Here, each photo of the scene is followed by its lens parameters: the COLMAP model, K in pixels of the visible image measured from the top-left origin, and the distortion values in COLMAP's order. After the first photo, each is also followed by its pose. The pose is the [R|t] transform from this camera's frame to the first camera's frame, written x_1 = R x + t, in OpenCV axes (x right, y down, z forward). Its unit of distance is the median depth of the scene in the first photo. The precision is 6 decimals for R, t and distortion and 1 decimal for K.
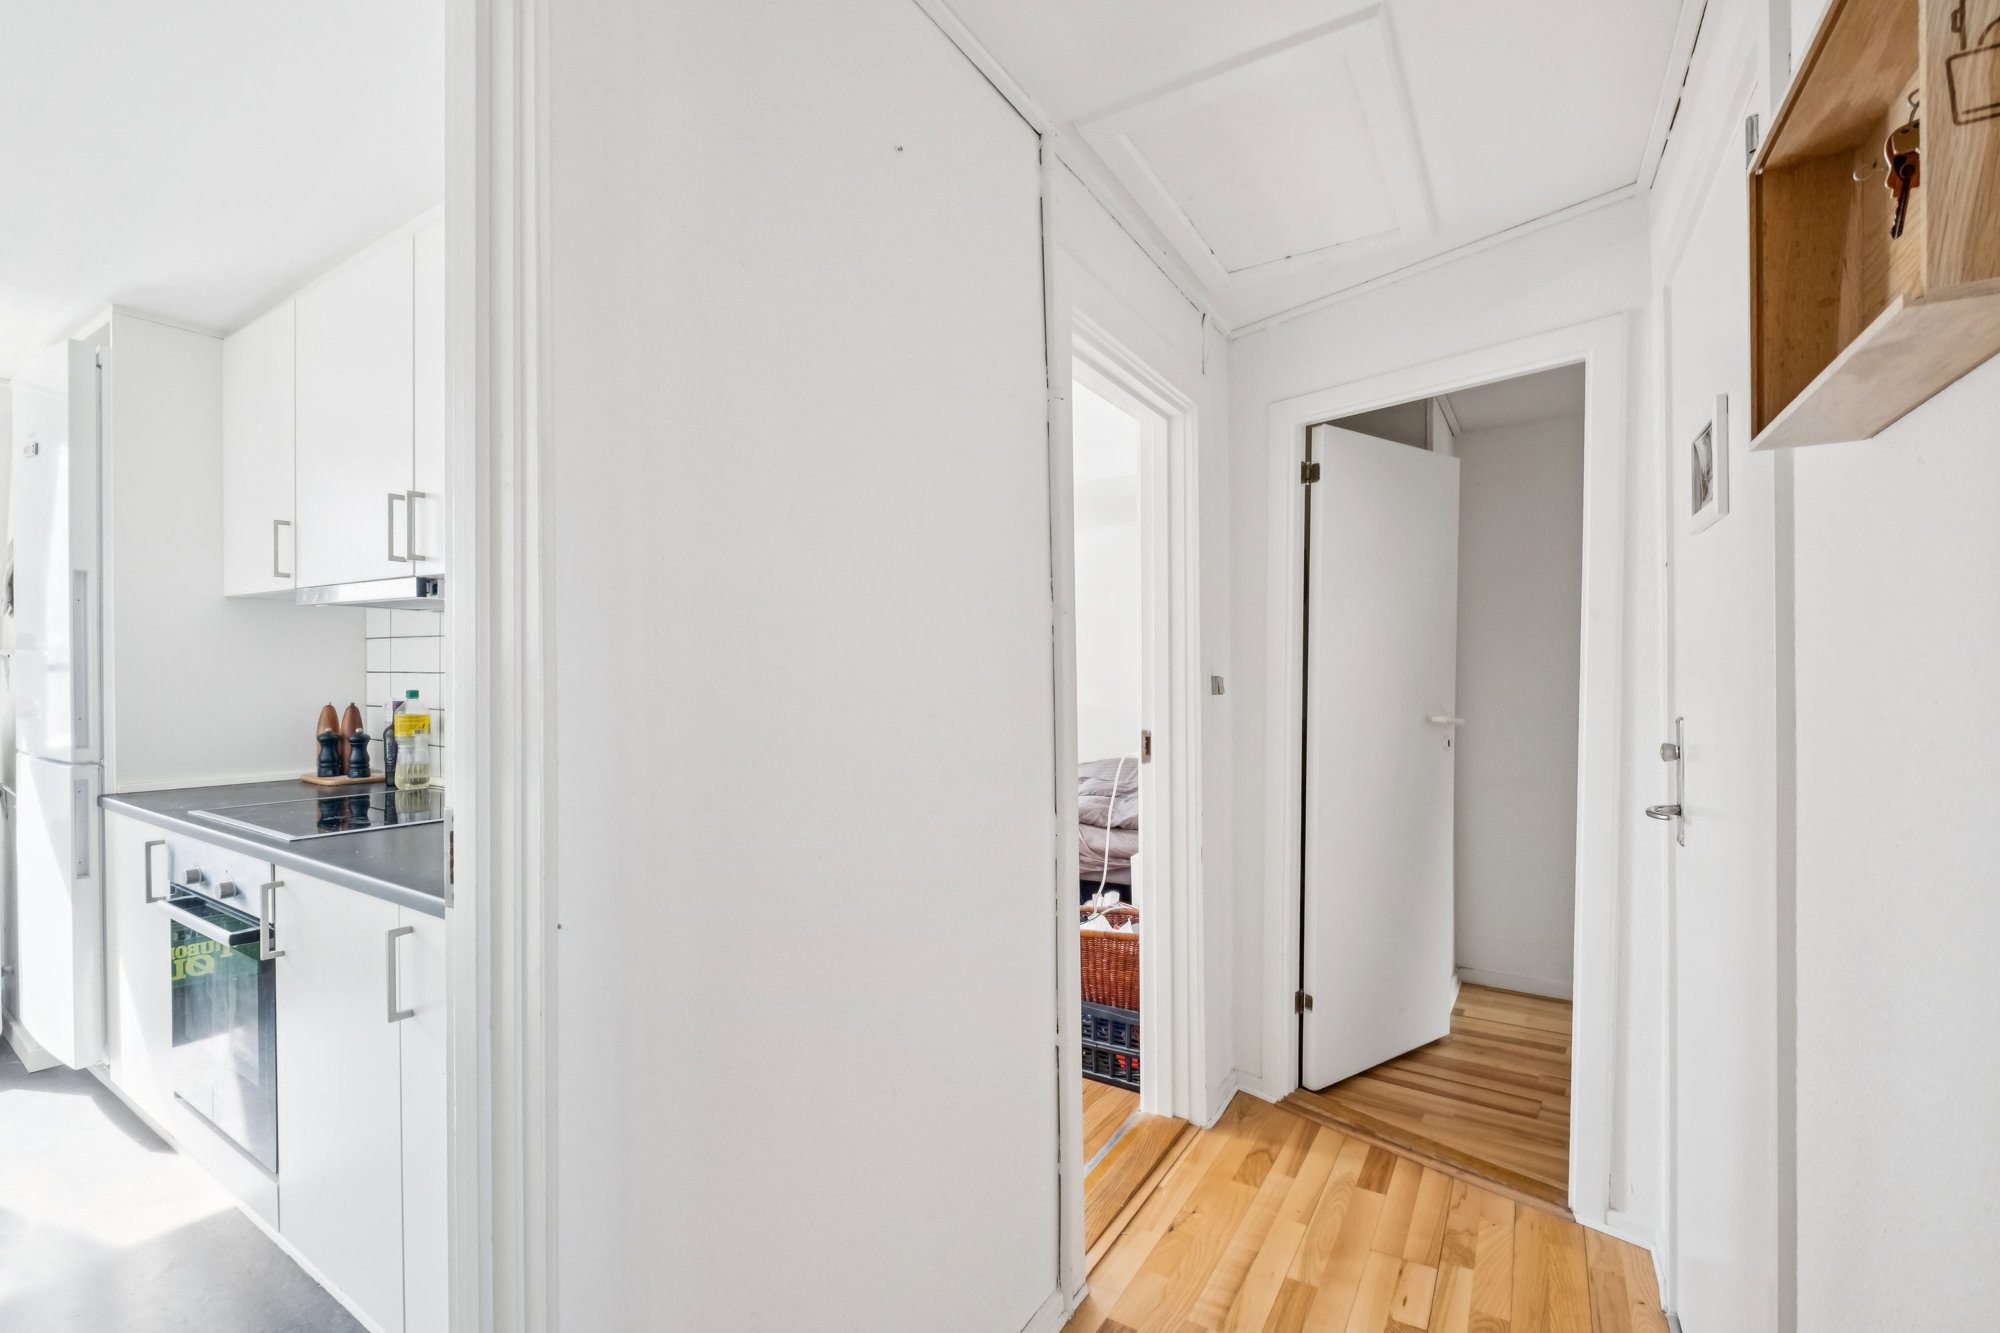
lens RADIAL K [[863.1, 0, 995.4], [0, 863.1, 687.4], [0, 0, 1]] dist [-0.007752, 0.000078]
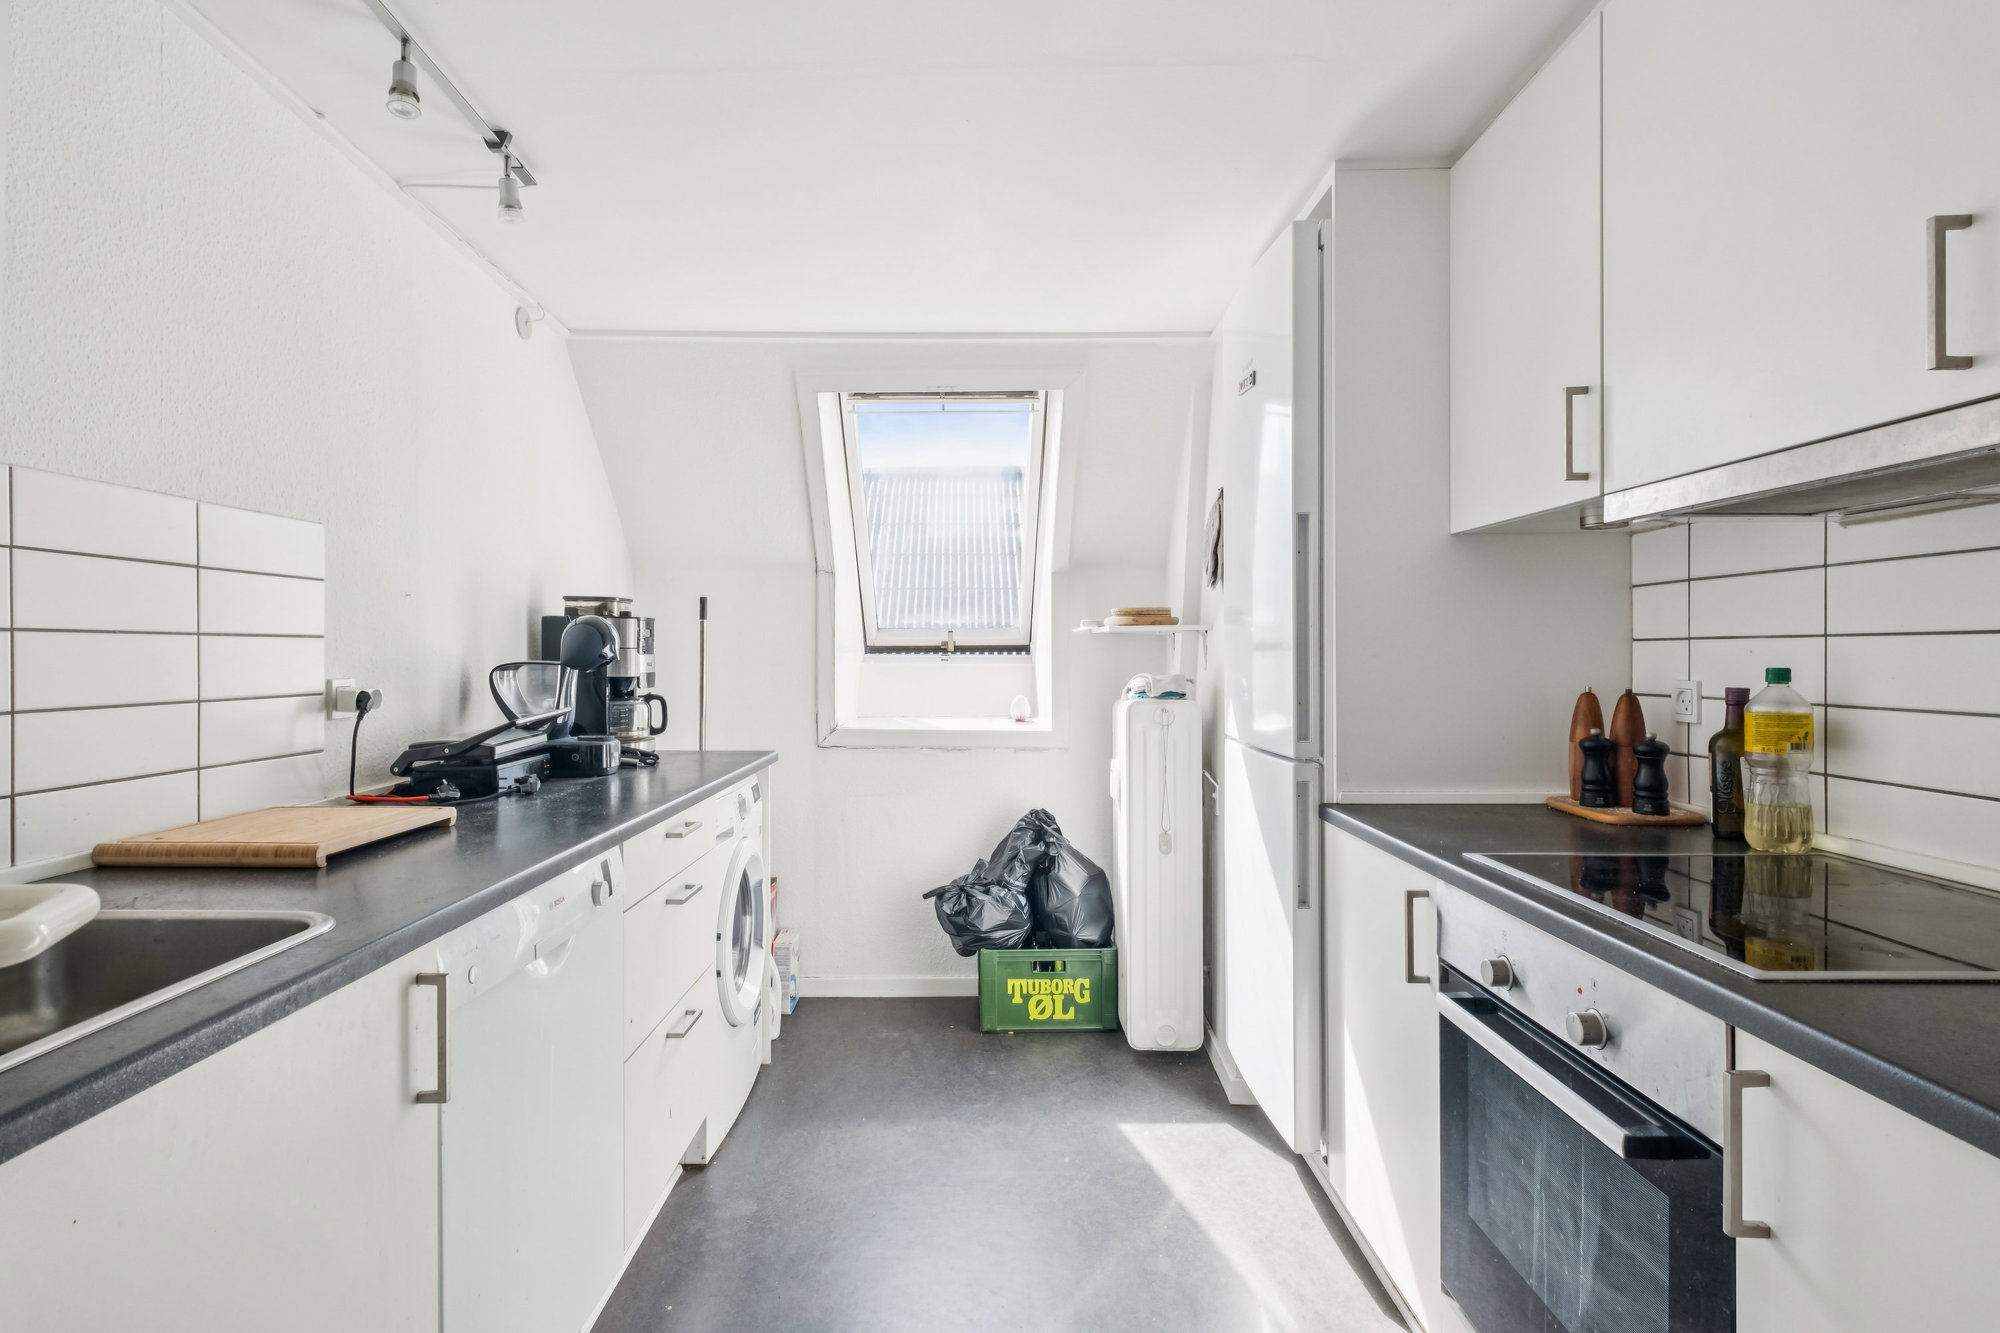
lens RADIAL K [[998.2, 0, 999.4], [0, 998.2, 665.3], [0, 0, 1]] dist [-0.001116, 0.000022]
pose [[0.545454, 0.000018, -0.838141, -0.449449], [-0.006065, 0.999974, -0.003926, 0.007305], [0.838119, 0.007225, 0.545440, 0.266117]]
